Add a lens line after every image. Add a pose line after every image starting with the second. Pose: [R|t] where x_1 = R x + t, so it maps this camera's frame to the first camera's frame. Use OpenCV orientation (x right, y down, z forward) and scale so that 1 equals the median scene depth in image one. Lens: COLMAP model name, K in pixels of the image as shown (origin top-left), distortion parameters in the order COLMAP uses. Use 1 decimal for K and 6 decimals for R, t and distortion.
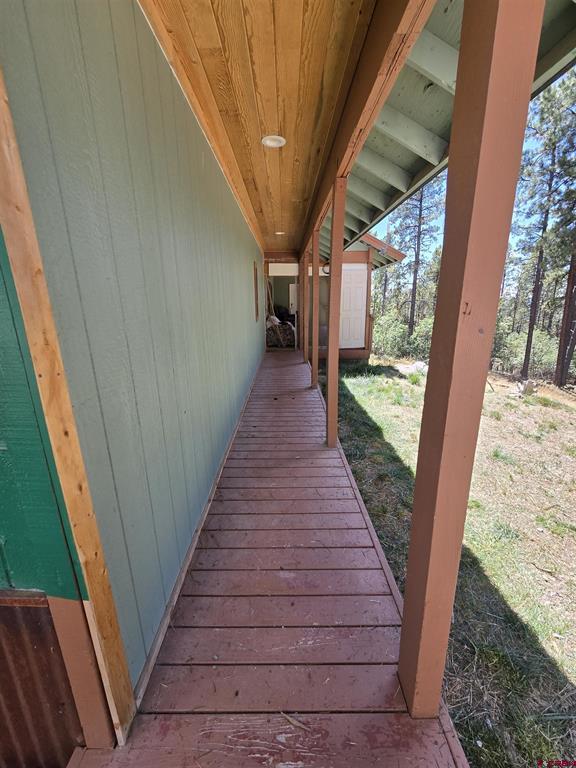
lens RADIAL K [[315.1, 0, 287.5], [0, 315.1, 382.0], [0, 0, 1]] dist [-0.000384, 0.000998]
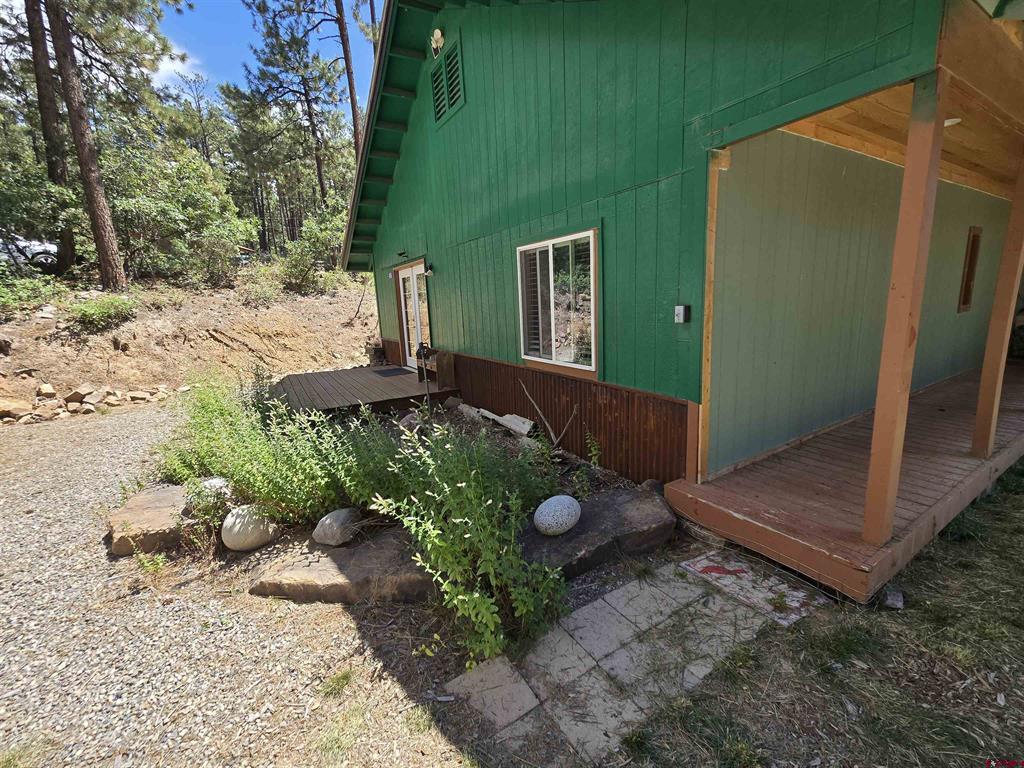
lens RADIAL K [[420.2, 0, 514.1], [0, 420.2, 380.1], [0, 0, 1]] dist [-0.000384, 0.000998]
pose [[0.511118, 0.148130, -0.846650, 1.369100], [-0.183573, 0.981122, 0.060836, 0.517805], [0.839678, 0.124328, 0.528662, -1.989063]]
